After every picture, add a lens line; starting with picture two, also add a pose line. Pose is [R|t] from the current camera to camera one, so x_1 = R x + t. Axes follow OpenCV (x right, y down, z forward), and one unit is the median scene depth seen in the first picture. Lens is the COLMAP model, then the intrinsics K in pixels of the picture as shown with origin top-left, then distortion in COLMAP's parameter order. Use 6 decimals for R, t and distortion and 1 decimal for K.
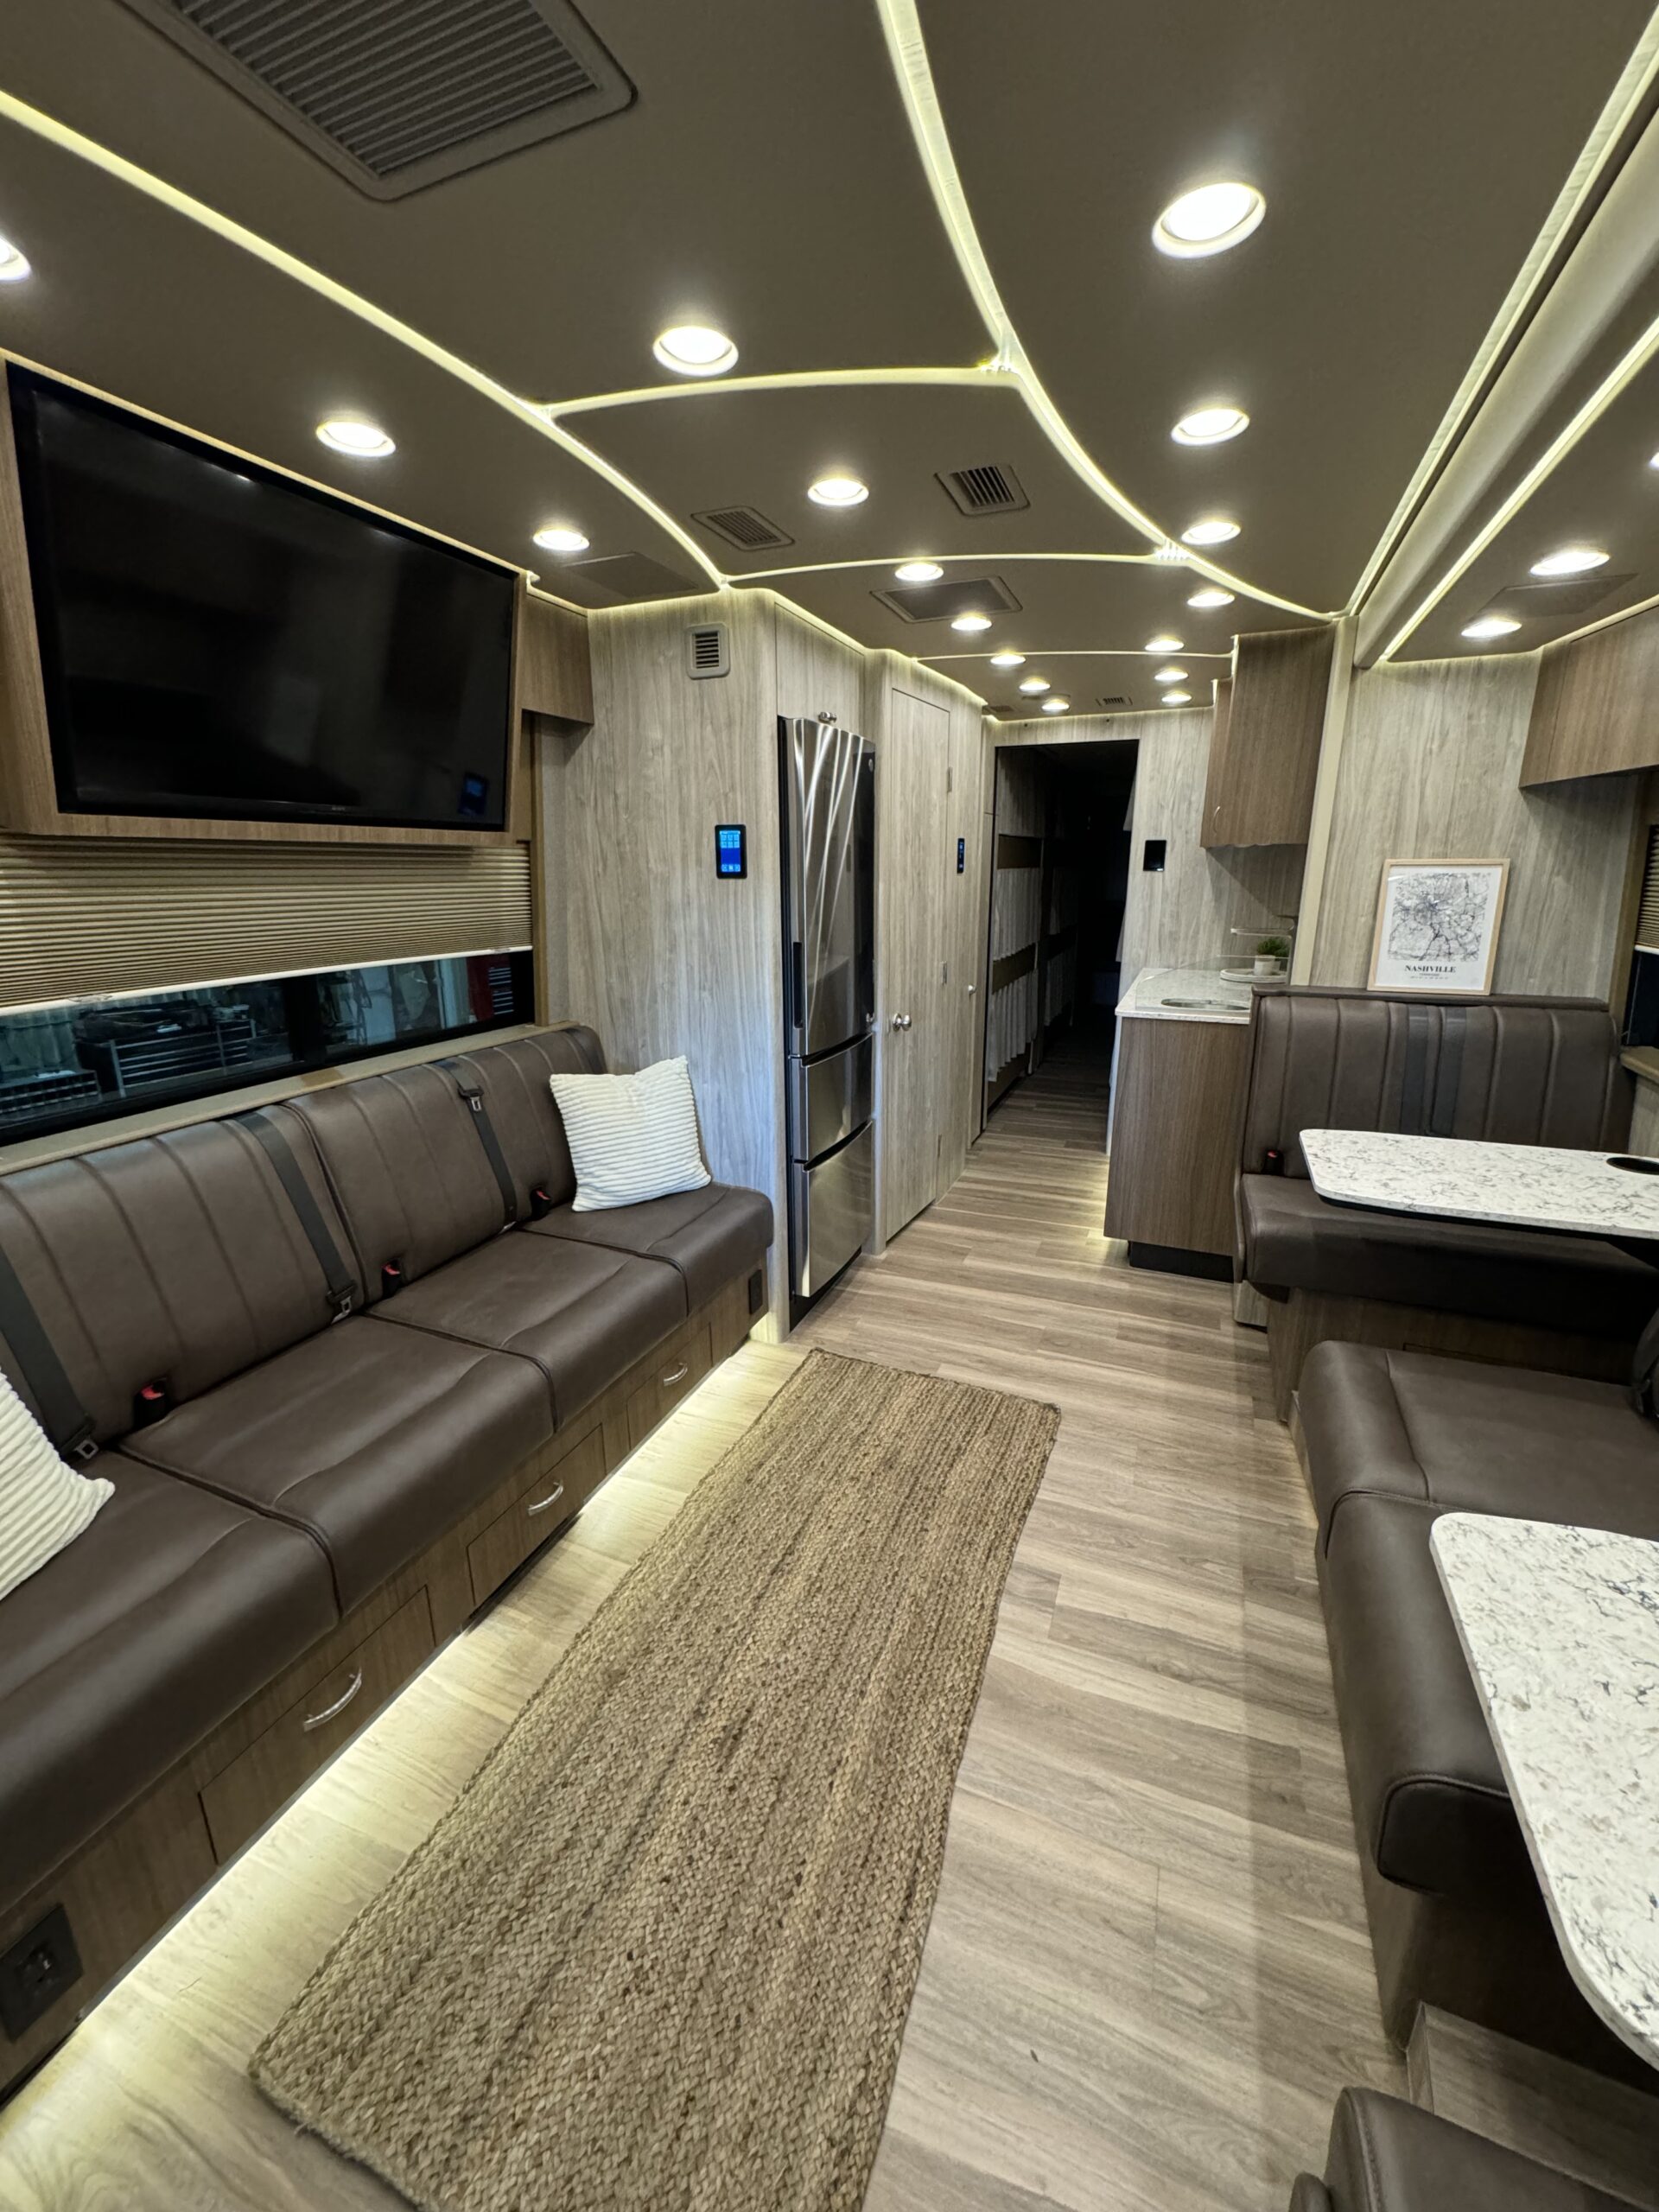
lens RADIAL K [[883.2, 0, 825.4], [0, 883.2, 1101.0], [0, 0, 1]] dist [-0.000489, -0.000476]
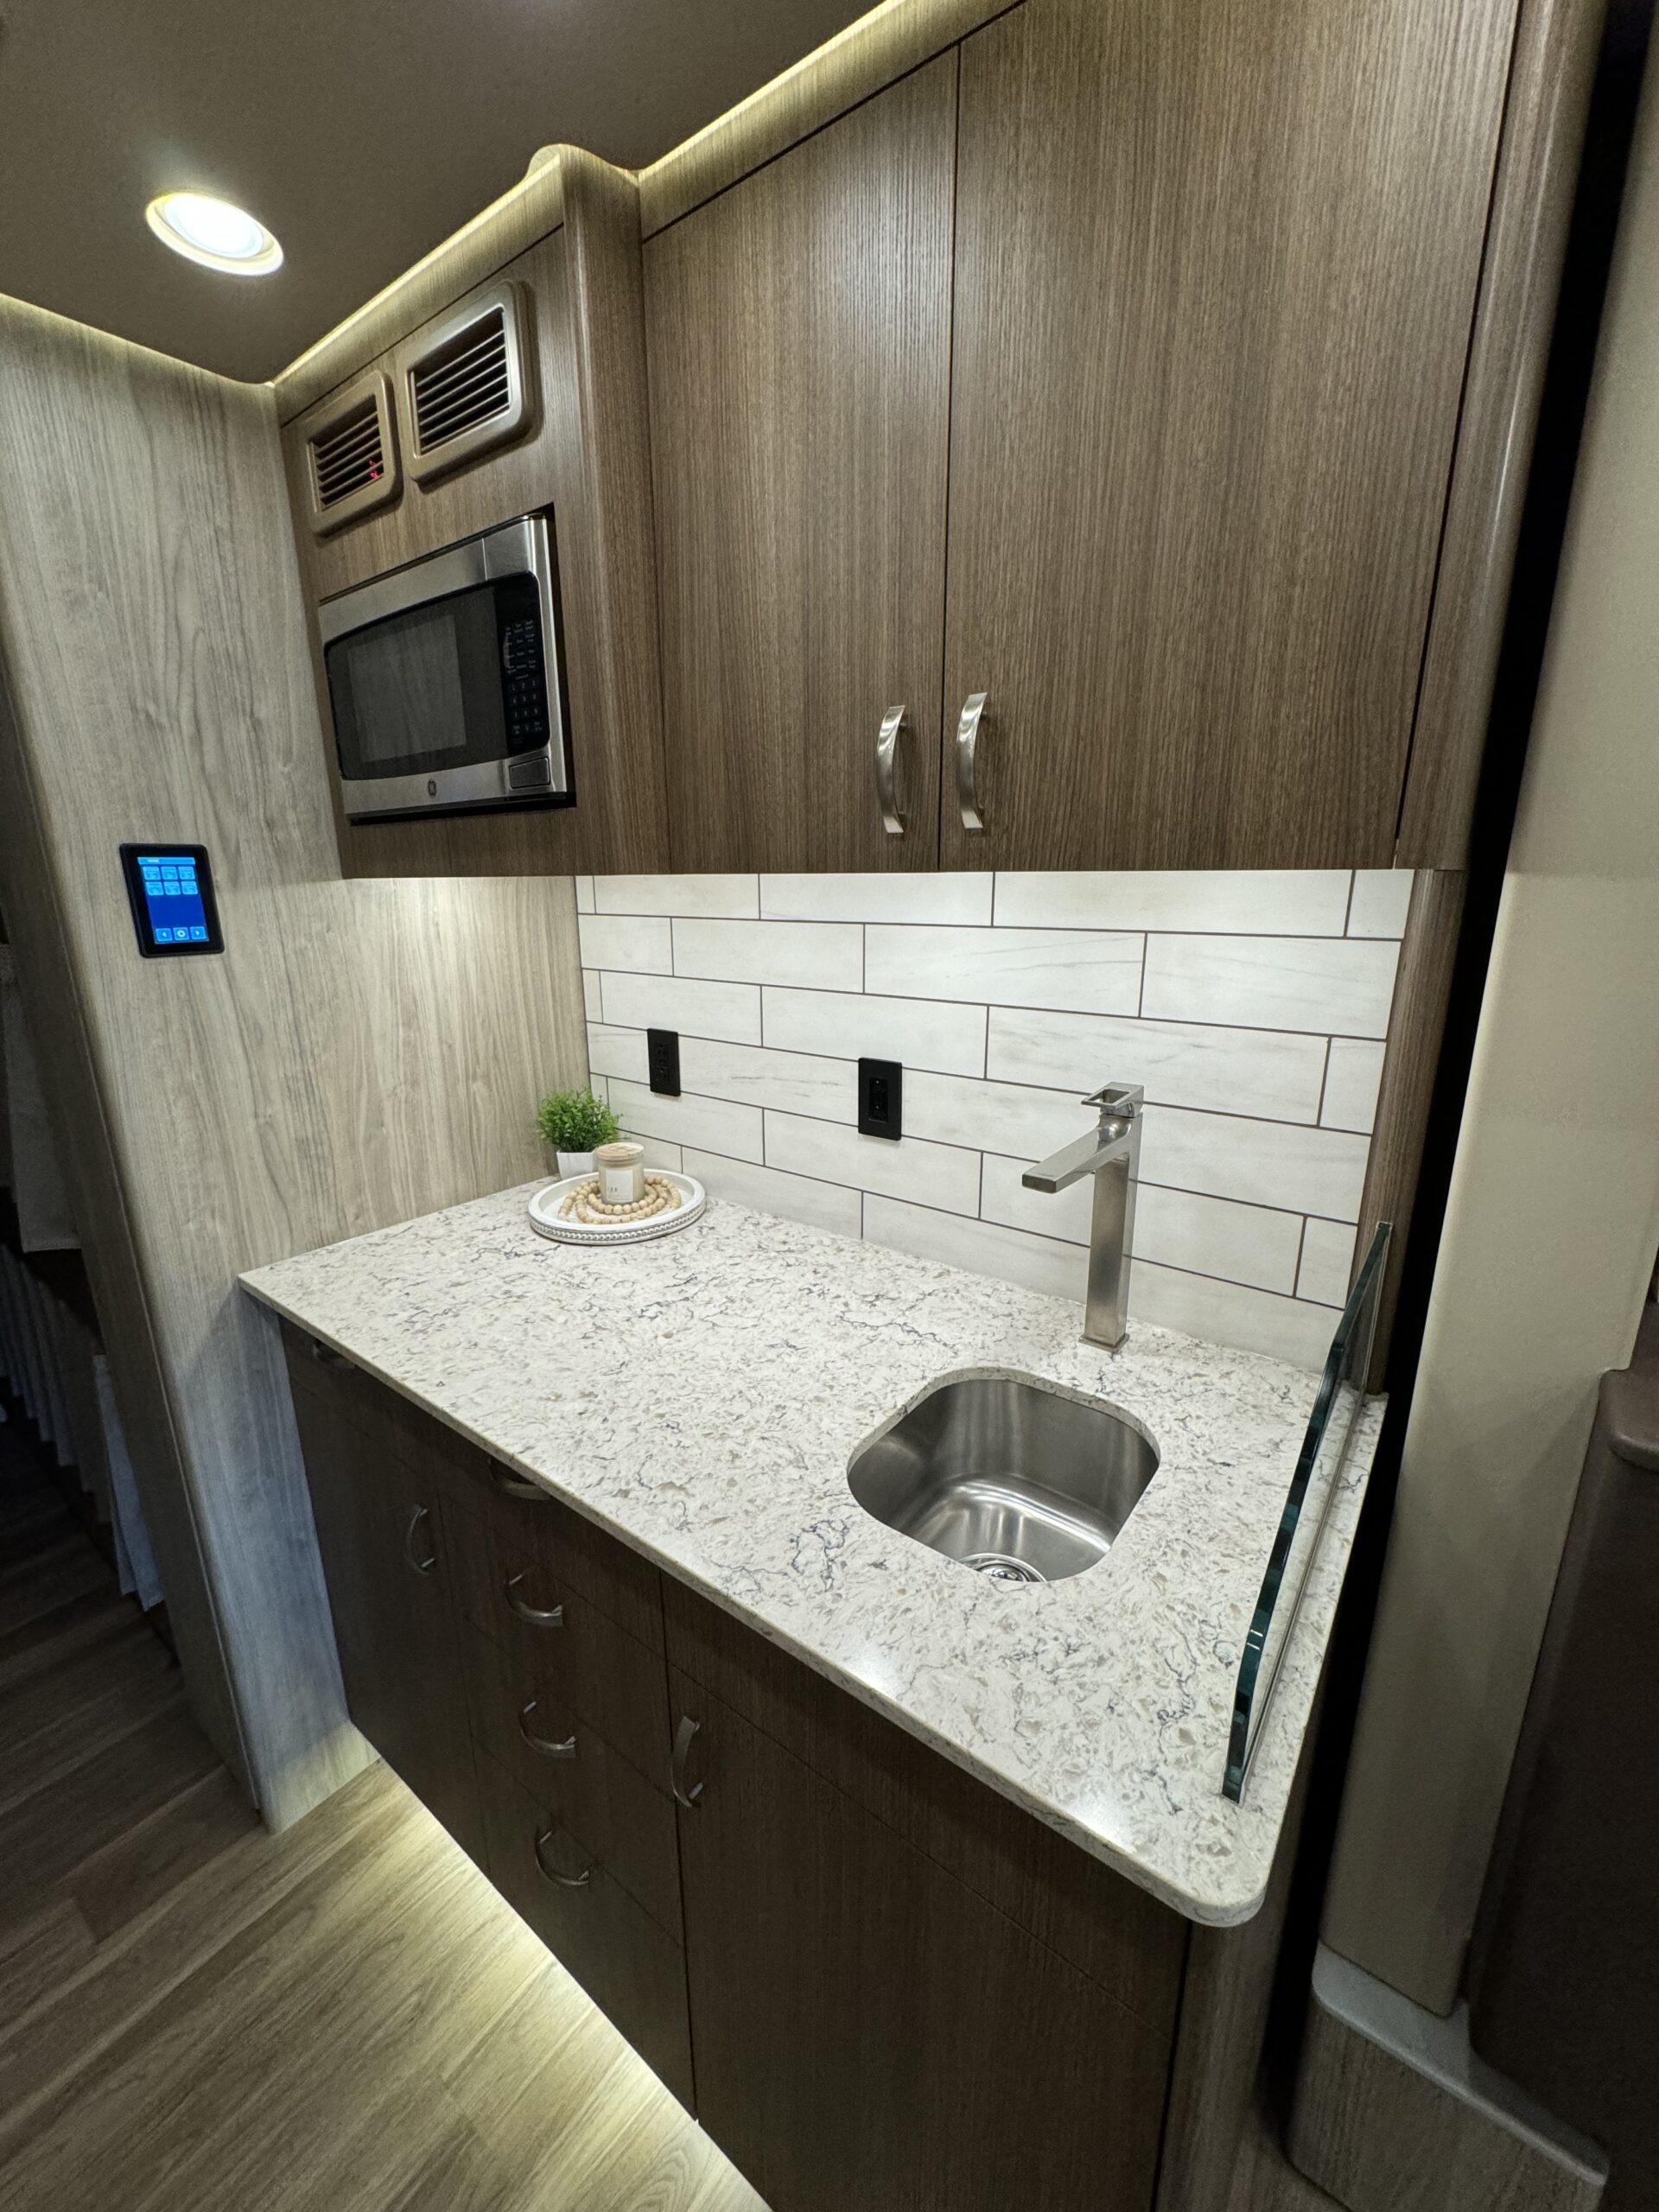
lens RADIAL K [[883.2, 0, 837.3], [0, 883.2, 1099.7], [0, 0, 1]] dist [-0.000489, -0.000476]
pose [[0.241610, -0.235331, 0.941405, 0.263329], [0.260184, 0.950335, 0.170787, -0.377098], [-0.934842, 0.203674, 0.290839, 1.312502]]
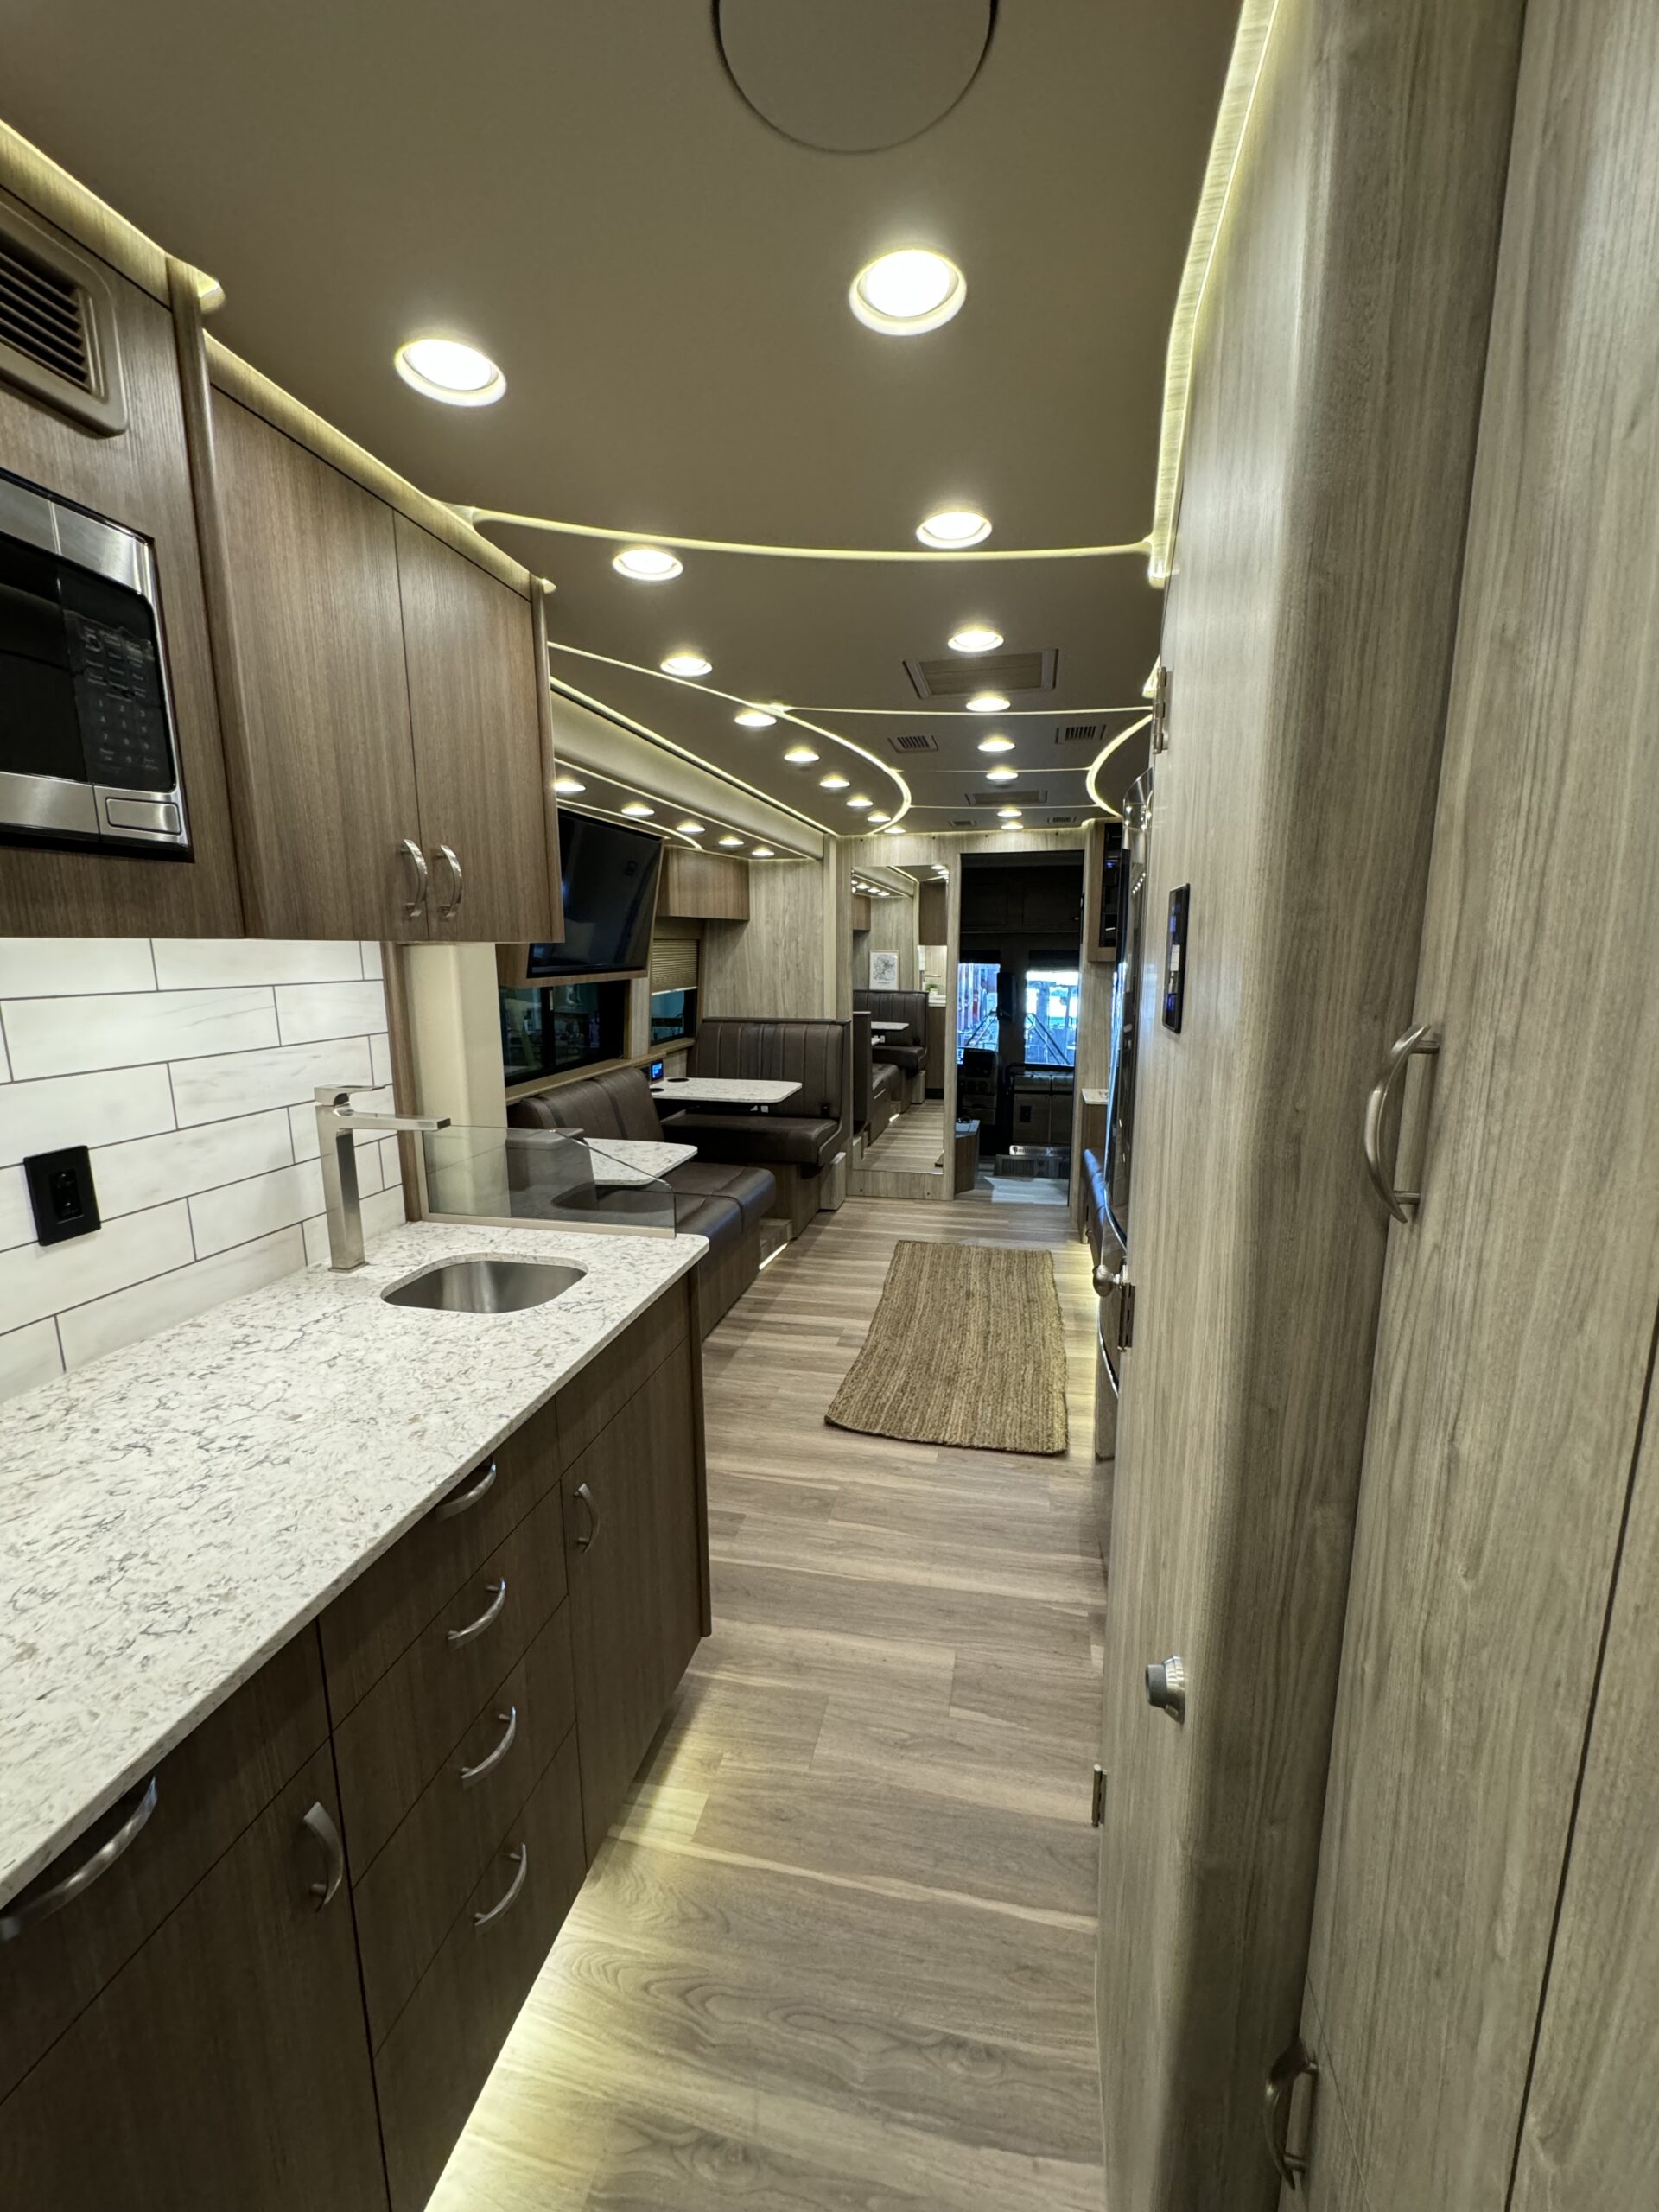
lens RADIAL K [[883.2, 0, 838.1], [0, 883.2, 1101.0], [0, 0, 1]] dist [-0.000489, -0.000476]
pose [[-0.982707, 0.041320, -0.180500, 0.458152], [-0.038970, 0.906802, 0.419751, -0.543528], [0.181022, 0.419526, -0.889511, 1.936842]]
